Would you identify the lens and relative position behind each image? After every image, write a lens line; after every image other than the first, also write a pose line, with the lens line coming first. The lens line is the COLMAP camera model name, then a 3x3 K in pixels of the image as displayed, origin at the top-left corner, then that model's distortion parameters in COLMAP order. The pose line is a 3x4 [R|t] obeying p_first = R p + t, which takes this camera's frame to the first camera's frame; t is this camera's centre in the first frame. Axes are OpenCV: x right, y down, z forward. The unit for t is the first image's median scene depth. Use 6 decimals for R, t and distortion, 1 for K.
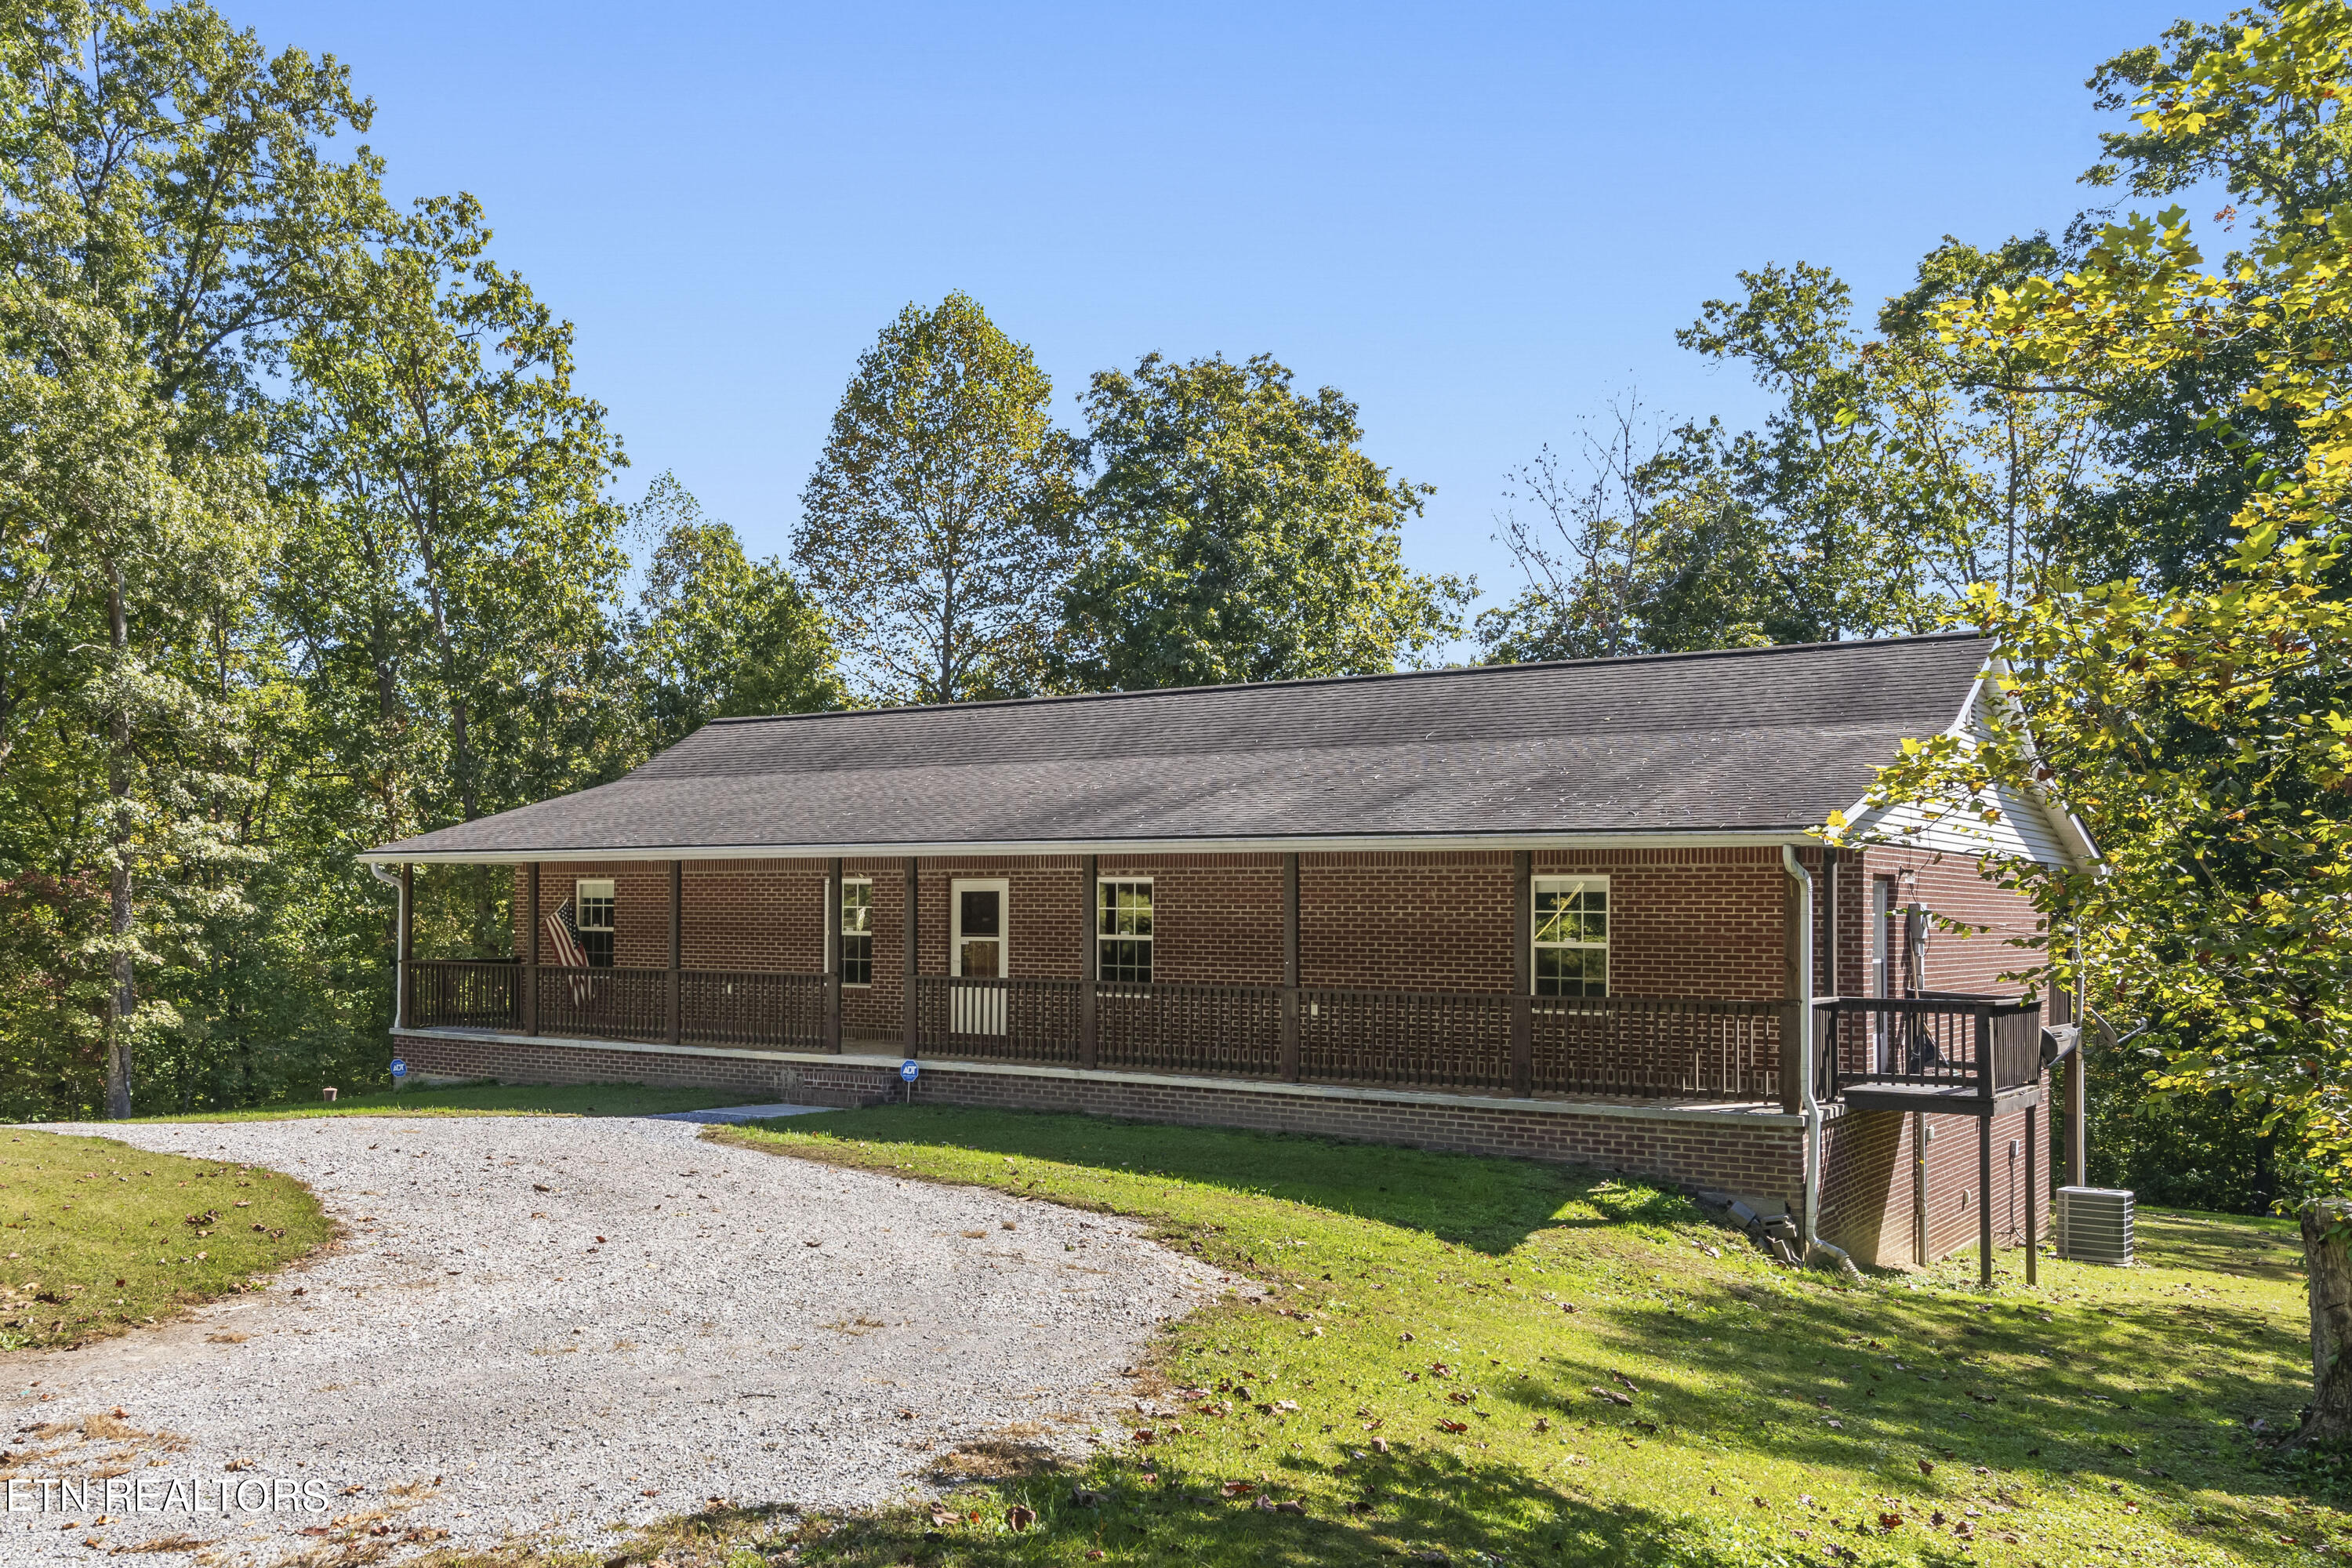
lens RADIAL K [[1976.5, 0, 1176.1], [0, 1976.5, 795.0], [0, 0, 1]] dist [-0.008454, -0.008480]
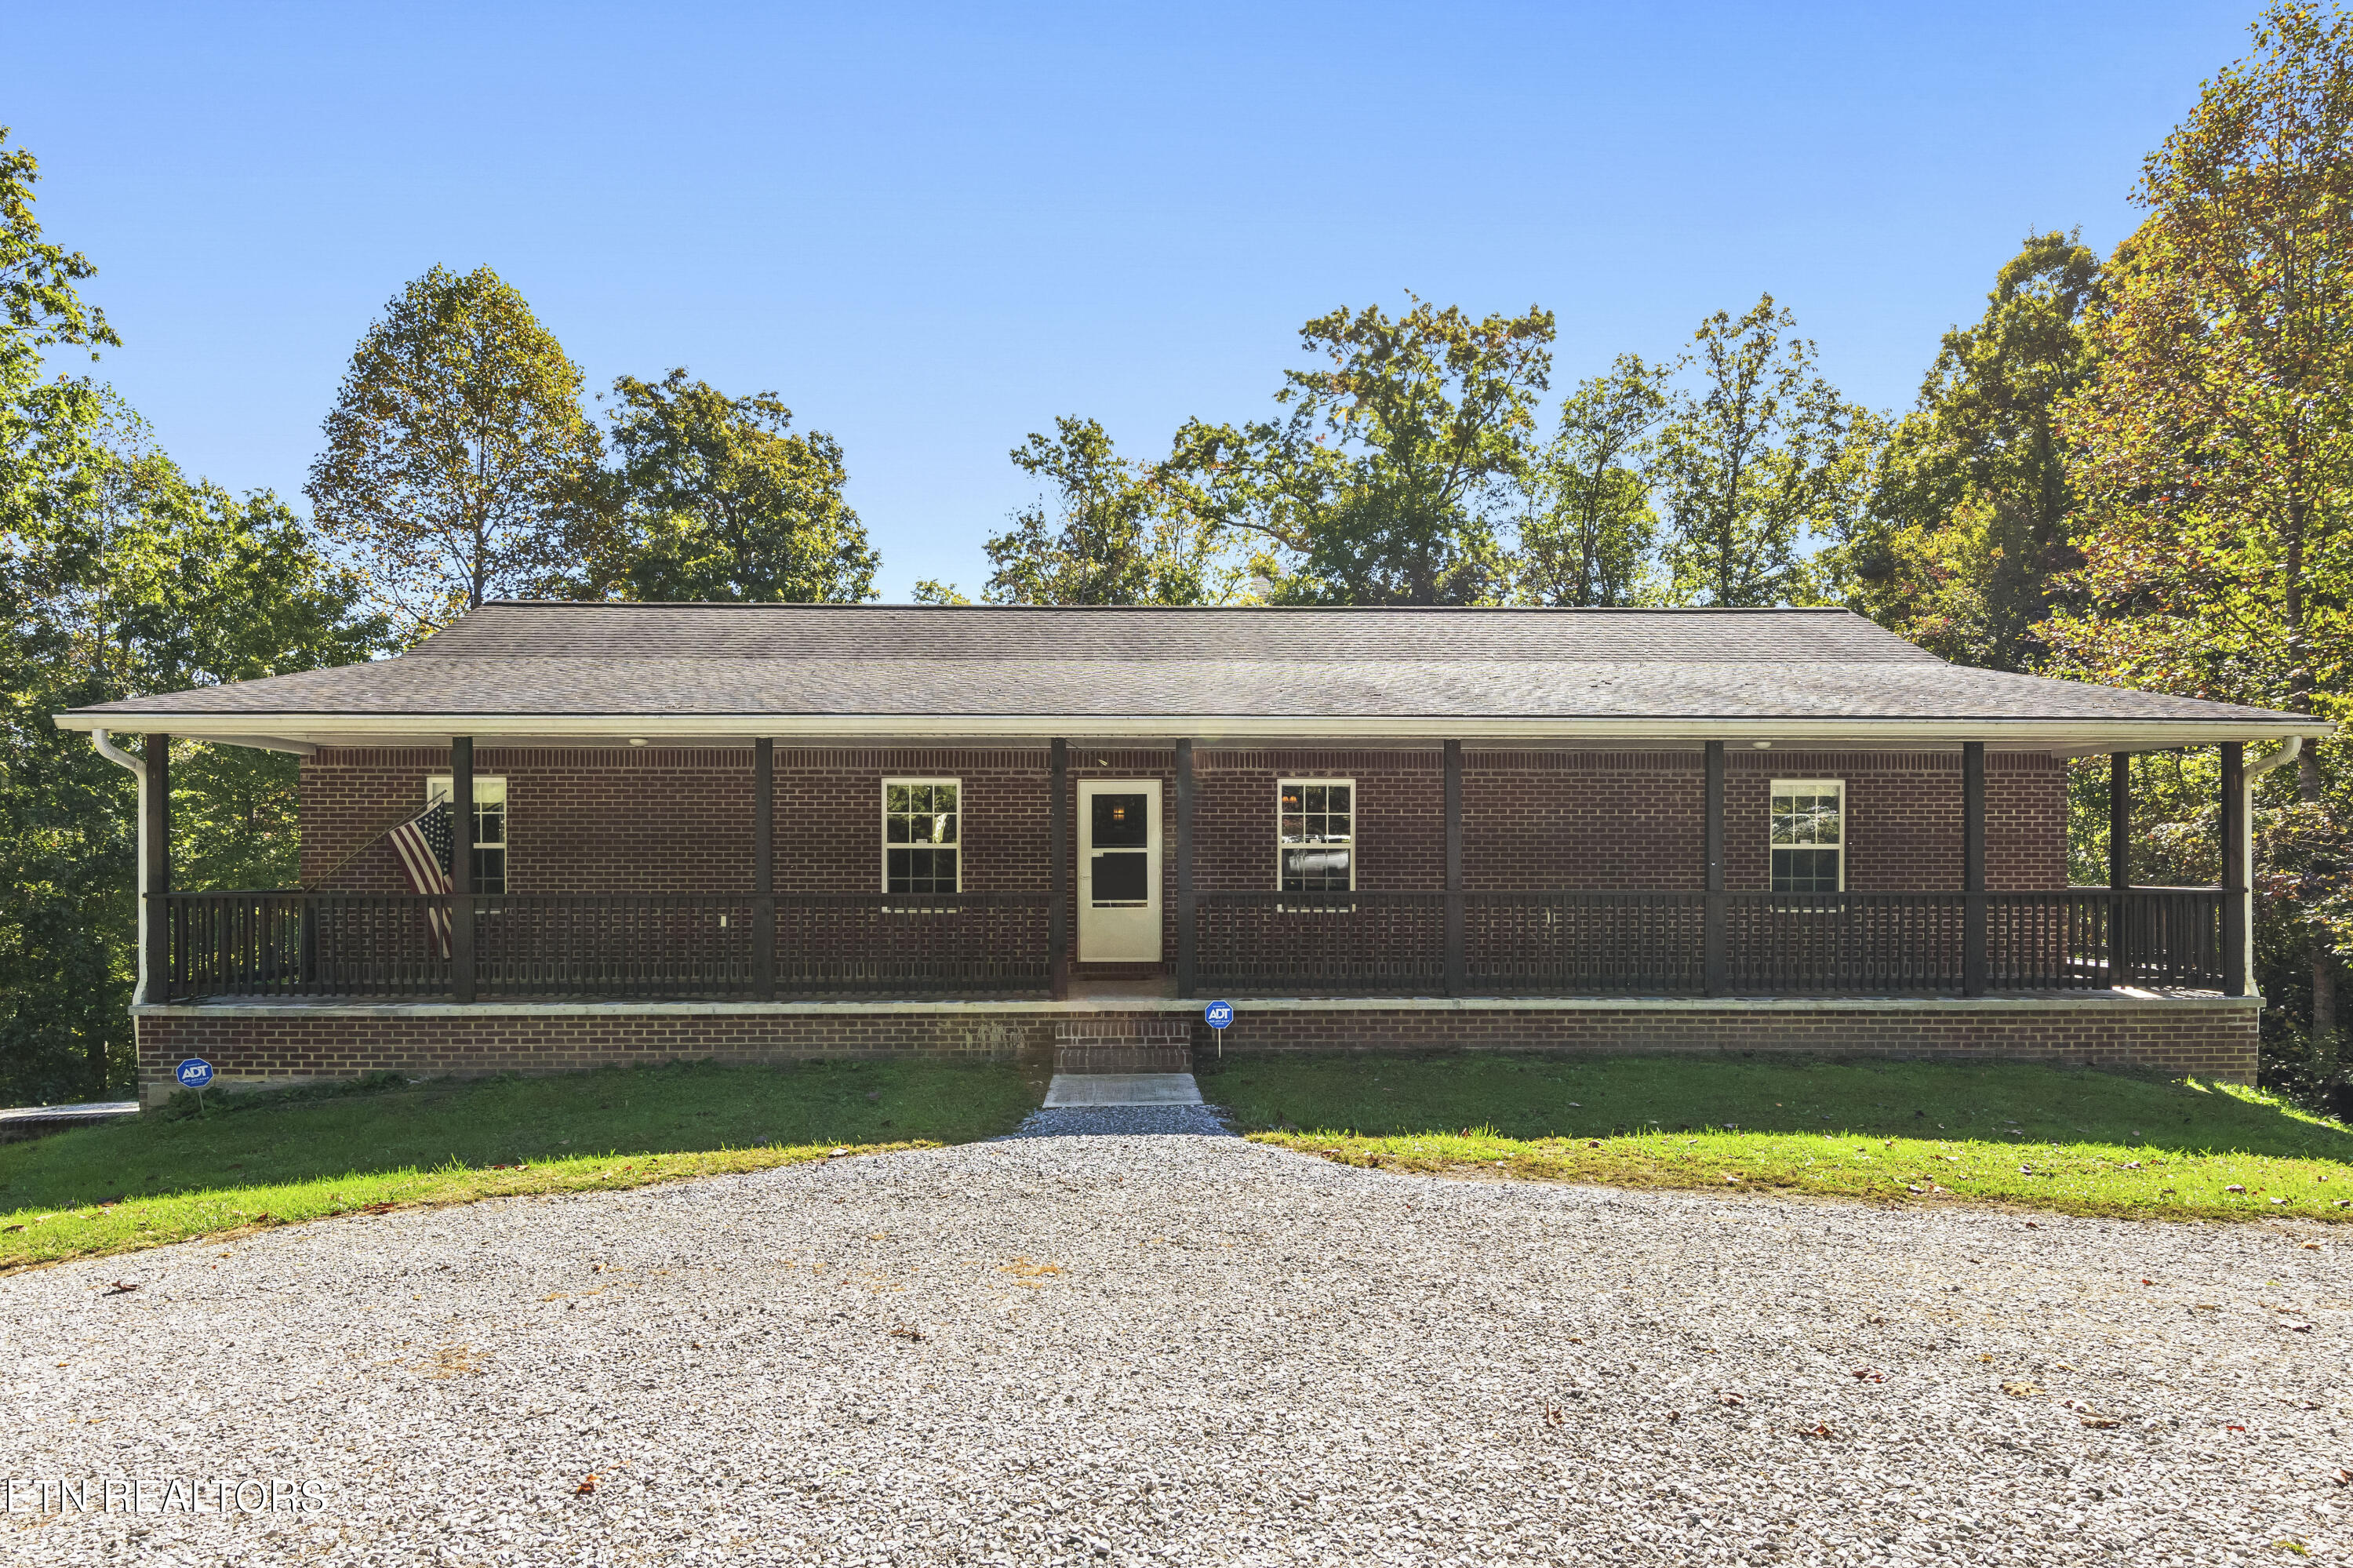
lens RADIAL K [[1176.9, 0, 1177.5], [0, 1176.9, 843.9], [0, 0, 1]] dist [0.003905, -0.003308]
pose [[0.825764, 0.001388, 0.564015, -0.320561], [-0.026593, 0.998981, 0.036475, 0.045013], [-0.563389, -0.045119, 0.824959, 0.500857]]
